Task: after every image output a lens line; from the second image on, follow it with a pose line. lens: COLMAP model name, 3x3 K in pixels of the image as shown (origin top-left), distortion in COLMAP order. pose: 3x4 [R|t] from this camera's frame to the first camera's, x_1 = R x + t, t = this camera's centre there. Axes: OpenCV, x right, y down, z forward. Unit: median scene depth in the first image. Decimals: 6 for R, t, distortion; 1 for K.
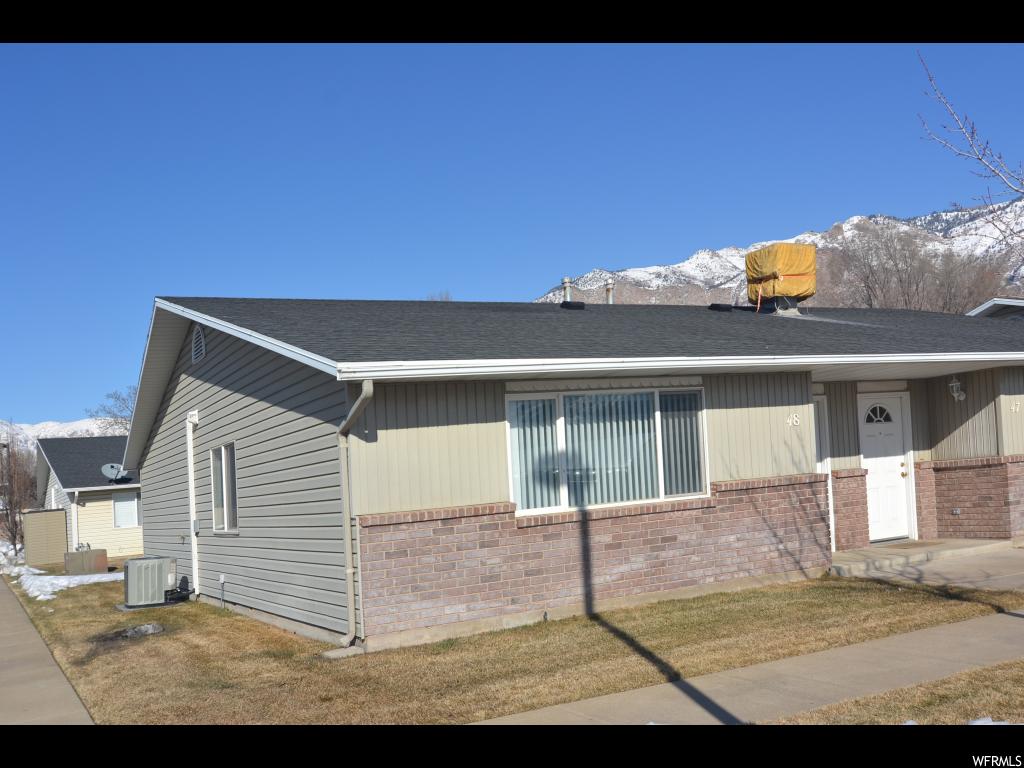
lens RADIAL K [[991.8, 0, 512.0], [0, 991.8, 384.0], [0, 0, 1]] dist [-0.005544, -0.000786]
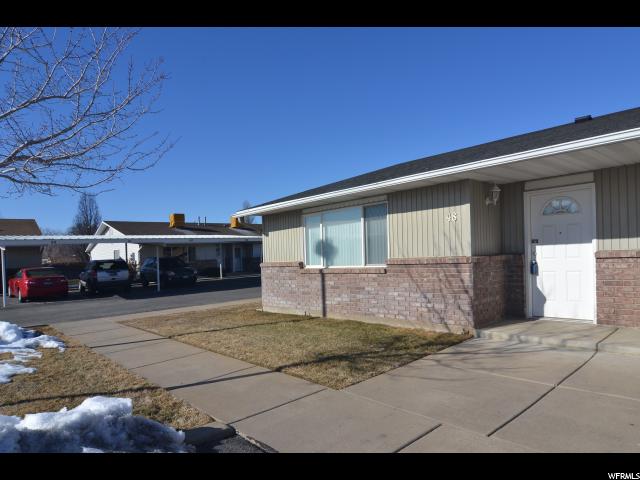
lens RADIAL K [[407.0, 0, 319.9], [0, 407.0, 221.1], [0, 0, 1]] dist [0.001931, -0.000162]
pose [[0.261329, -0.008273, -0.965214, 0.821349], [0.123775, 0.991995, 0.025009, 0.005653], [0.957281, -0.126005, 0.260261, 0.713798]]
